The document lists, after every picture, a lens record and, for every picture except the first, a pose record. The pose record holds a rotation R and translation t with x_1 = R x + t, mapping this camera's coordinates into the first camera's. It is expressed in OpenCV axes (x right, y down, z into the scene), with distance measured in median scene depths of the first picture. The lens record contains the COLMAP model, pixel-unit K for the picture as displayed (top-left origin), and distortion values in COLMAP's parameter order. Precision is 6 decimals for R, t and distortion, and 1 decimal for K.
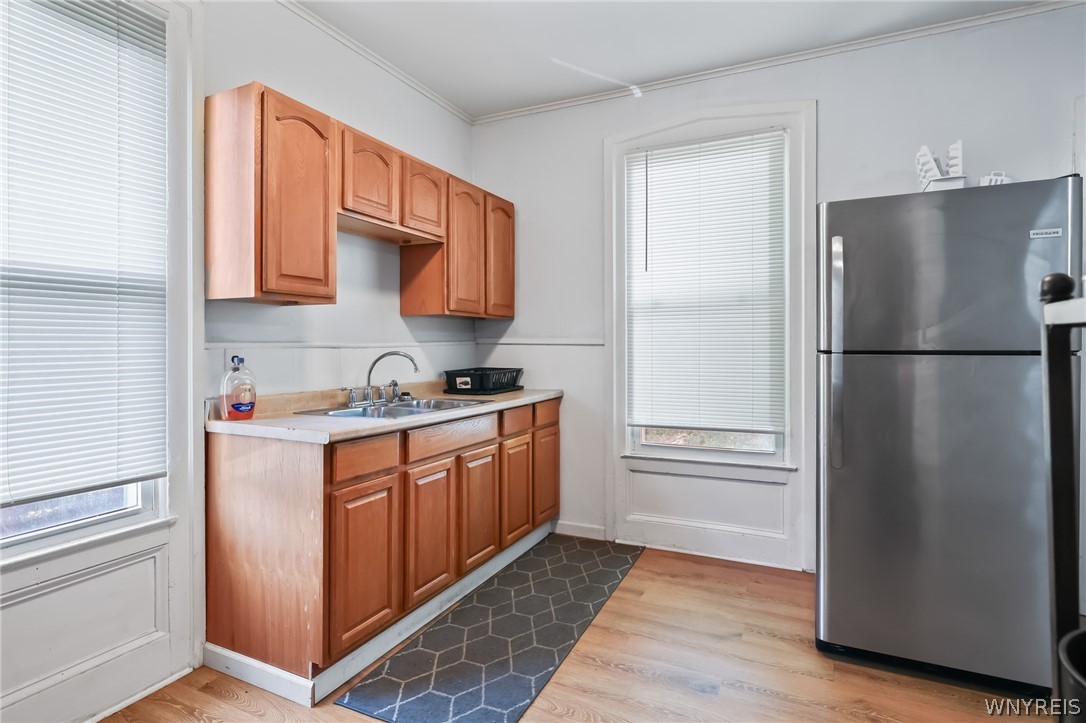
lens RADIAL K [[568.4, 0, 544.8], [0, 568.4, 353.8], [0, 0, 1]] dist [-0.002335, 0.001955]
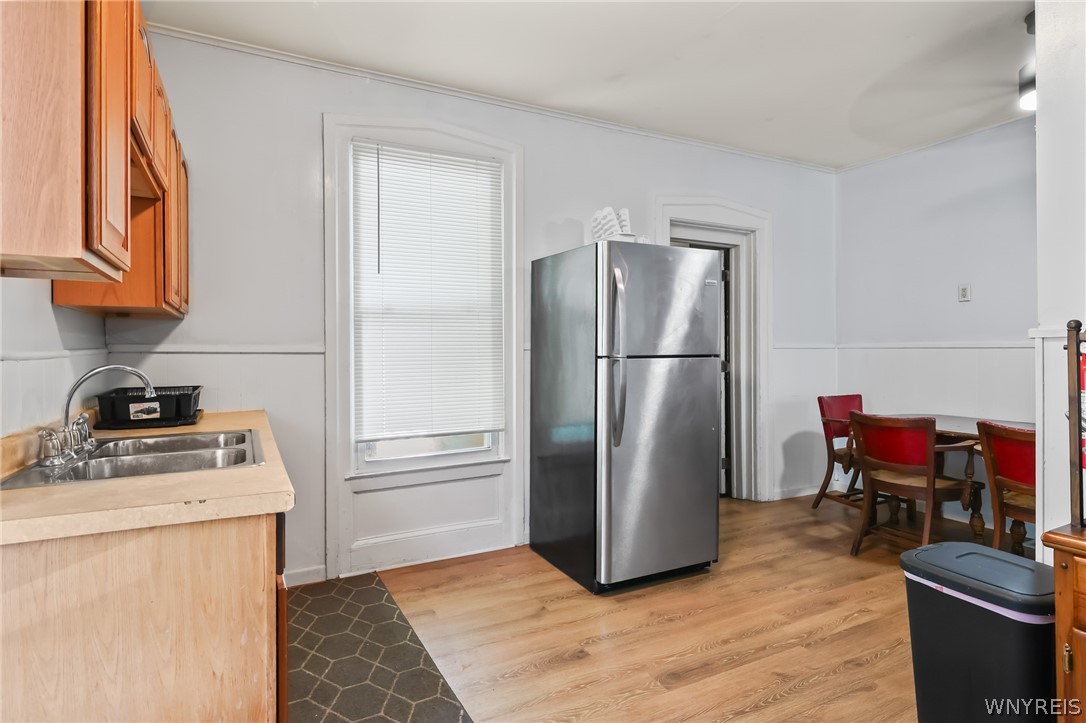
lens RADIAL K [[568.4, 0, 558.6], [0, 568.4, 358.4], [0, 0, 1]] dist [-0.002335, 0.001955]
pose [[0.598717, -0.012690, 0.800860, -0.391936], [0.017401, 0.999845, 0.002834, -0.004050], [-0.800771, 0.012239, 0.598845, 0.211628]]
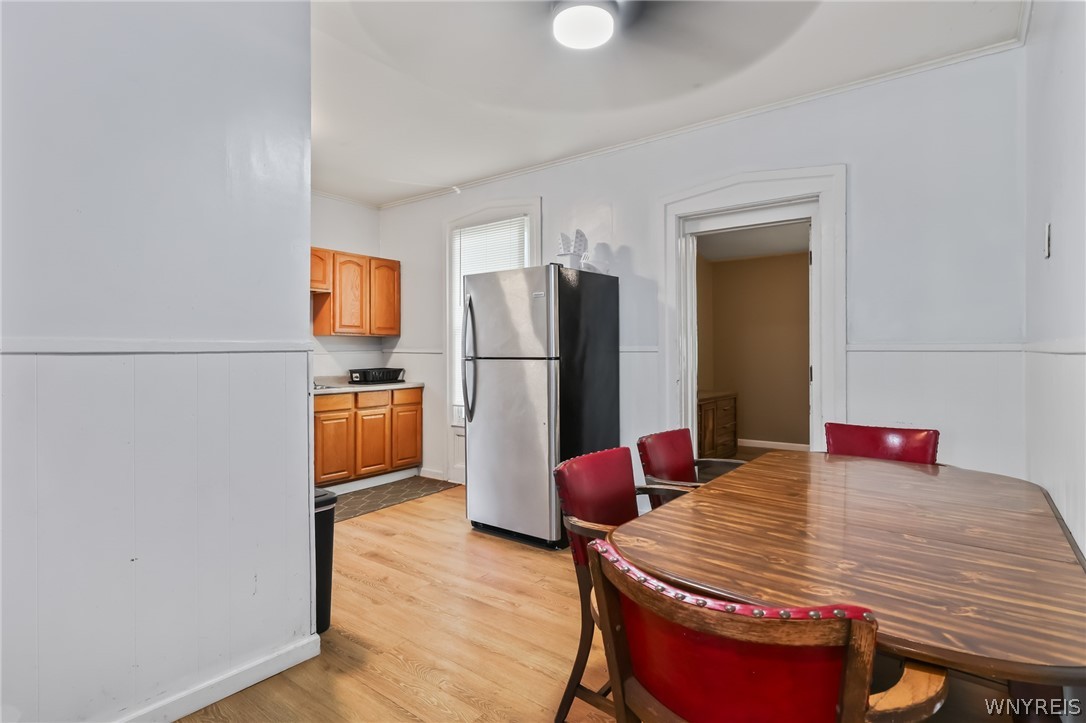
lens RADIAL K [[568.4, 0, 553.6], [0, 568.4, 357.2], [0, 0, 1]] dist [-0.002335, 0.001955]
pose [[0.979022, 0.002367, -0.203743, 0.747186], [-0.003754, 0.999972, -0.006421, 0.003525], [0.203722, 0.007051, 0.979003, -0.467898]]
